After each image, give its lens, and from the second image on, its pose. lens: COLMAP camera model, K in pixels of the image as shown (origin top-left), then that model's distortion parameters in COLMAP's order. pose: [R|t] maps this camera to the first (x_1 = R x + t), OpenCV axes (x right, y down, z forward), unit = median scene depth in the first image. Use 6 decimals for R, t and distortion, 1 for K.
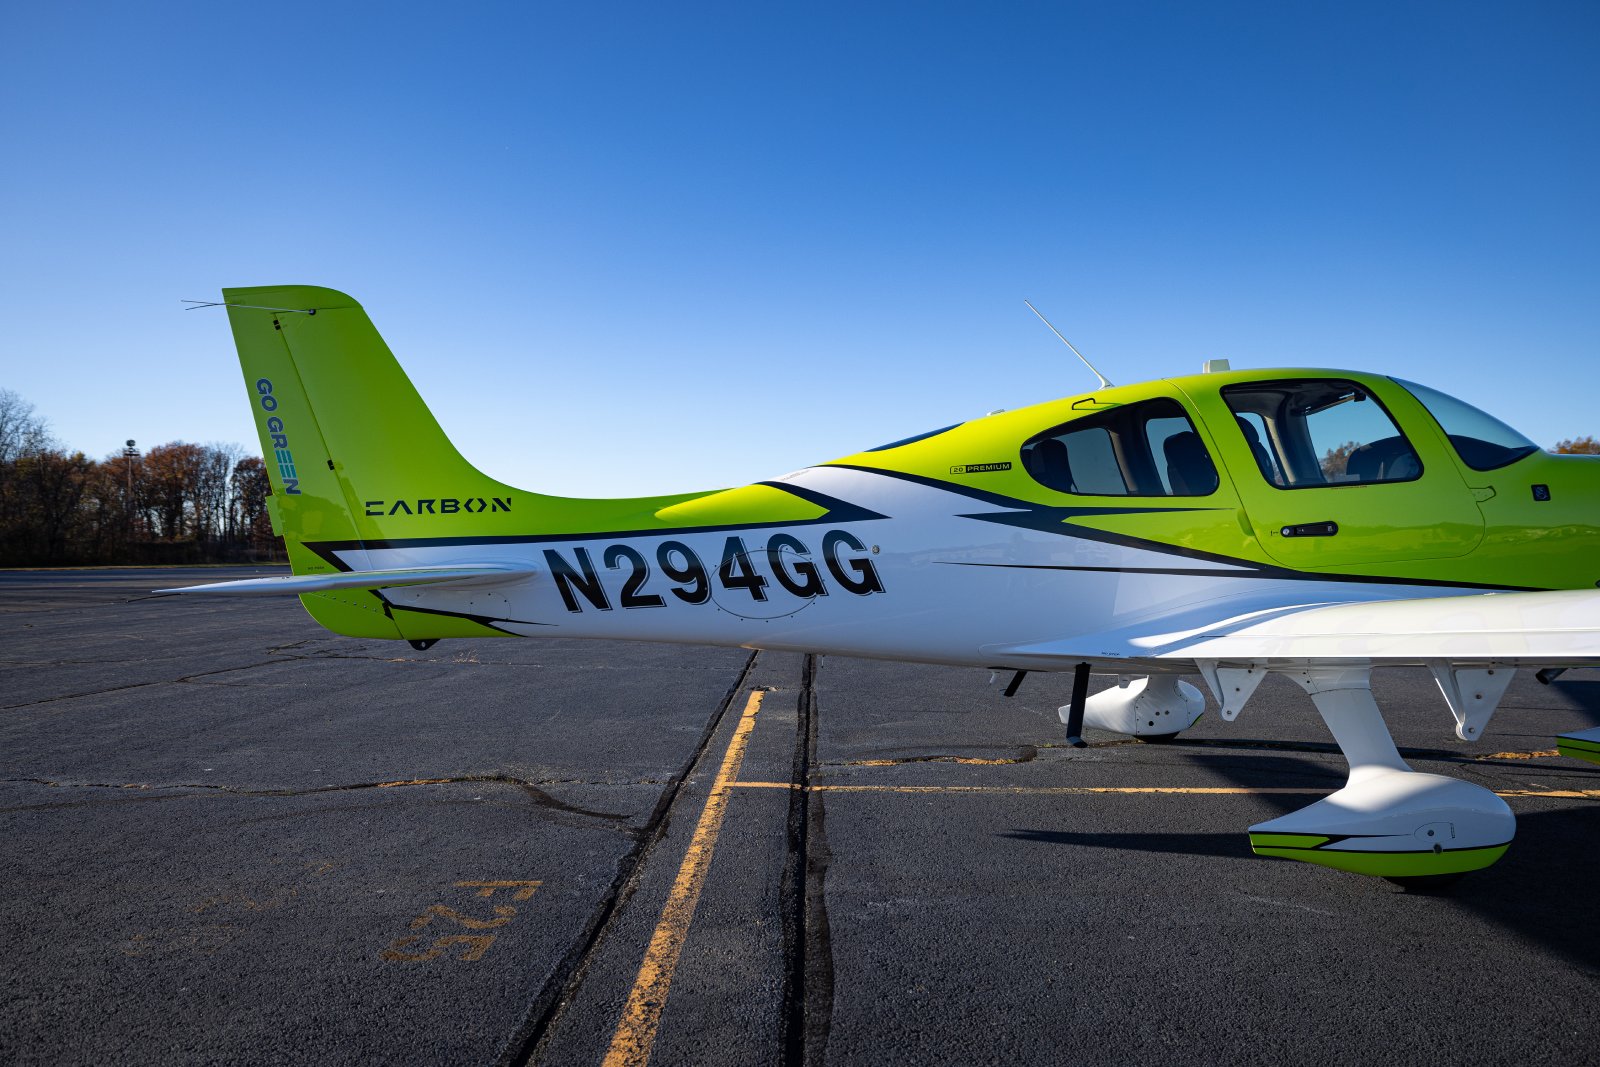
lens RADIAL K [[1037.2, 0, 800.0], [0, 1037.2, 533.5], [0, 0, 1]] dist [0.000632, 0.001215]
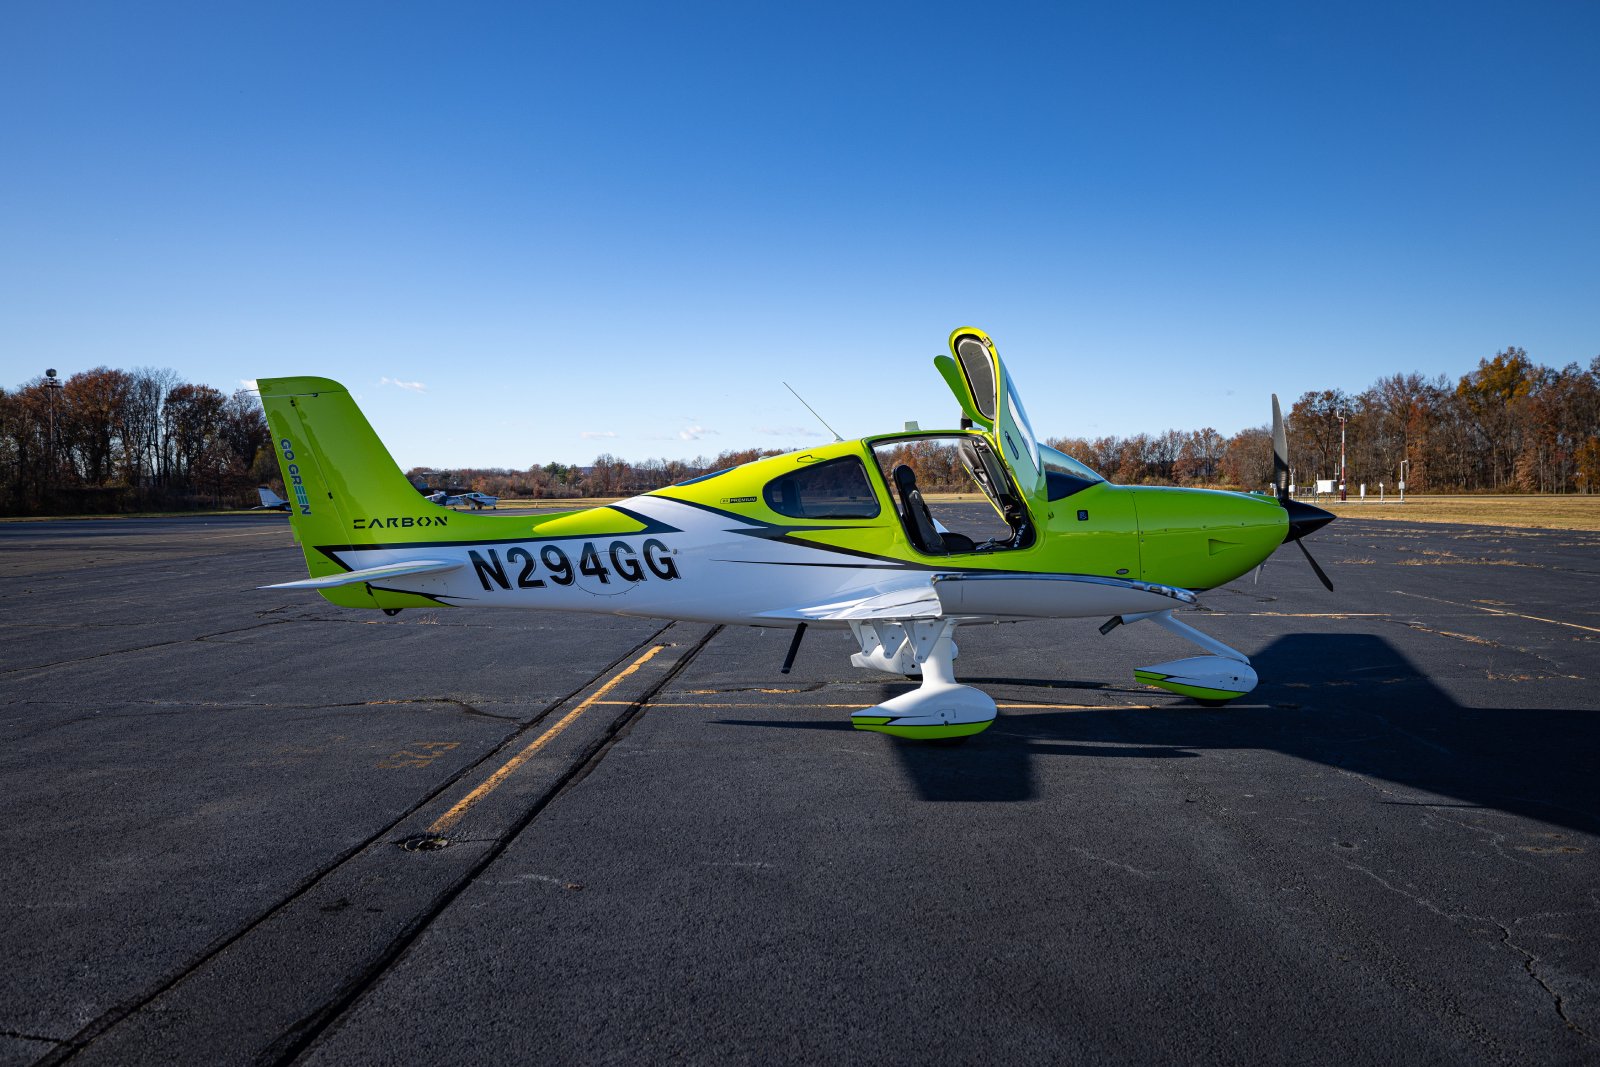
lens RADIAL K [[1262.4, 0, 800.0], [0, 1262.4, 533.5], [0, 0, 1]] dist [-0.000743, -0.003016]
pose [[0.999405, -0.005418, -0.034054, 0.306902], [0.007172, 0.998642, 0.051597, -0.102165], [0.033728, -0.051811, 0.998087, -0.846924]]
